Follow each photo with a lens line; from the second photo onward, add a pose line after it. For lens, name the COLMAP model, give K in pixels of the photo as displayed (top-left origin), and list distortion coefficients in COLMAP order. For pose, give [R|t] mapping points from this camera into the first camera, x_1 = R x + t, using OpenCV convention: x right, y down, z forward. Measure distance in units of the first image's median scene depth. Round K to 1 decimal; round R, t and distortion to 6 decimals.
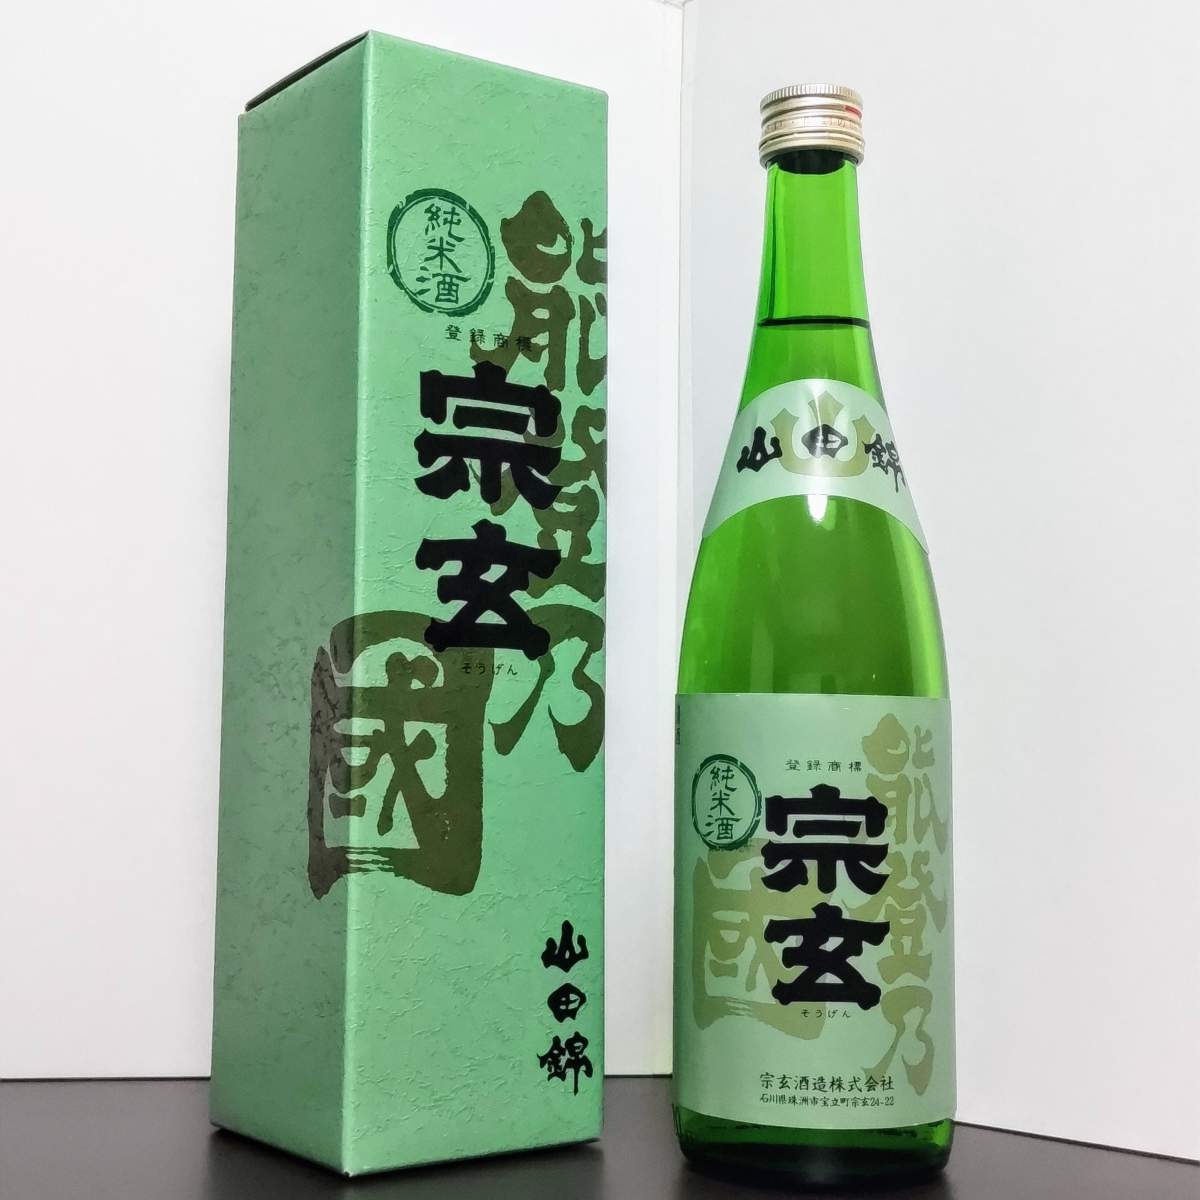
lens RADIAL K [[1554.1, 0, 599.6], [0, 1554.1, 611.1], [0, 0, 1]] dist [0.080612, 0.000000]
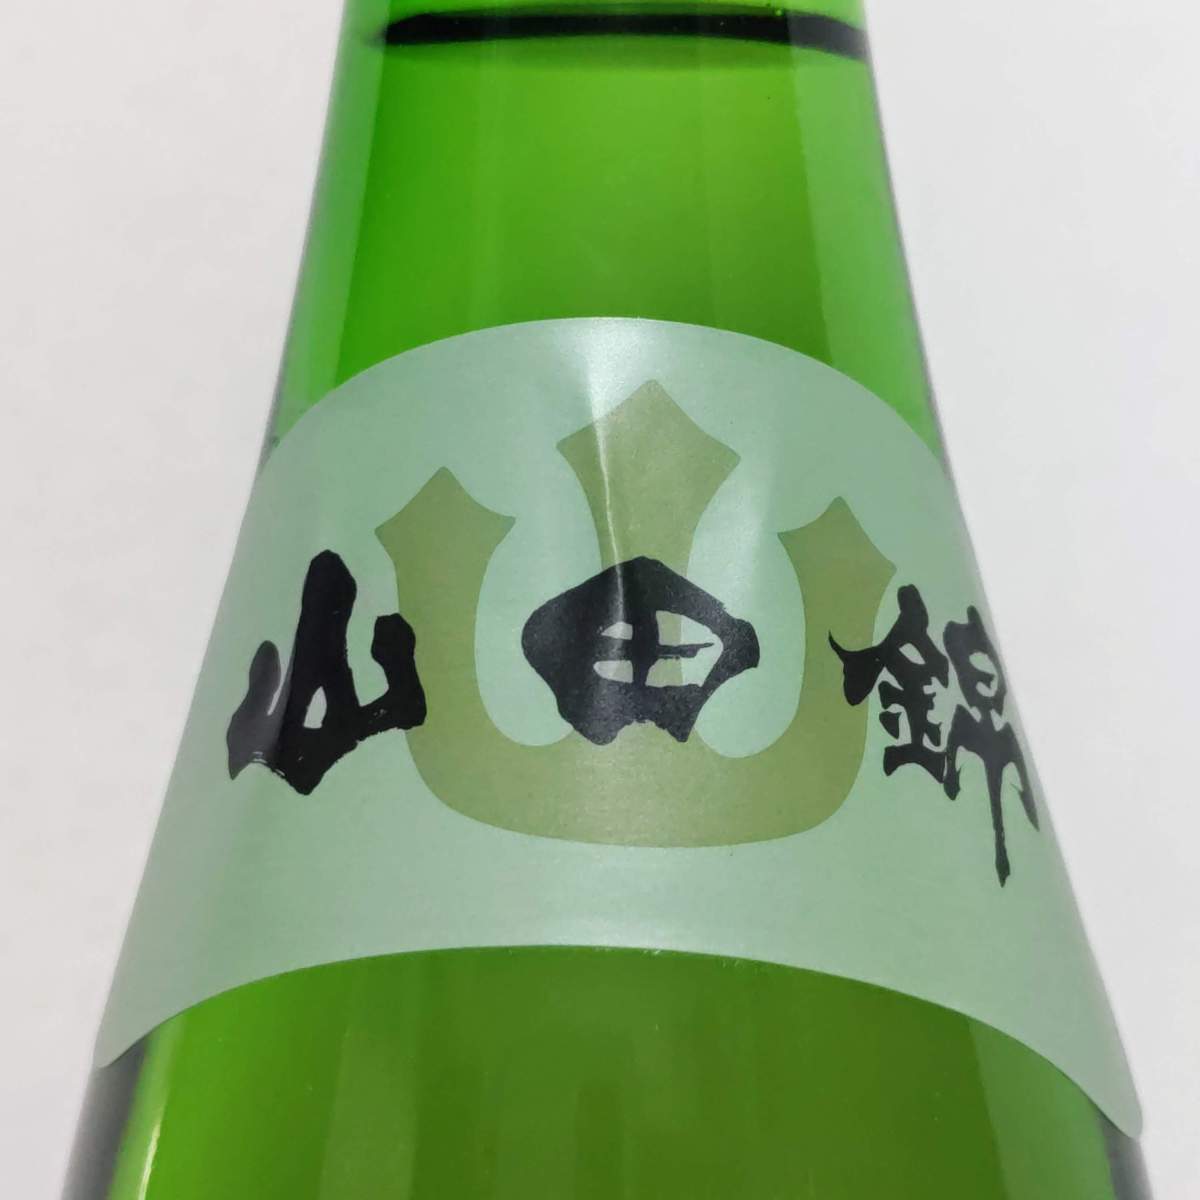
lens RADIAL K [[1554.1, 0, 599.8], [0, 1554.1, 590.5], [0, 0, 1]] dist [0.080612, 0.000000]
pose [[0.999782, -0.011175, 0.017653, 0.139923], [0.009330, 0.994812, 0.101306, -0.139446], [-0.018693, -0.101119, 0.994699, 0.829893]]
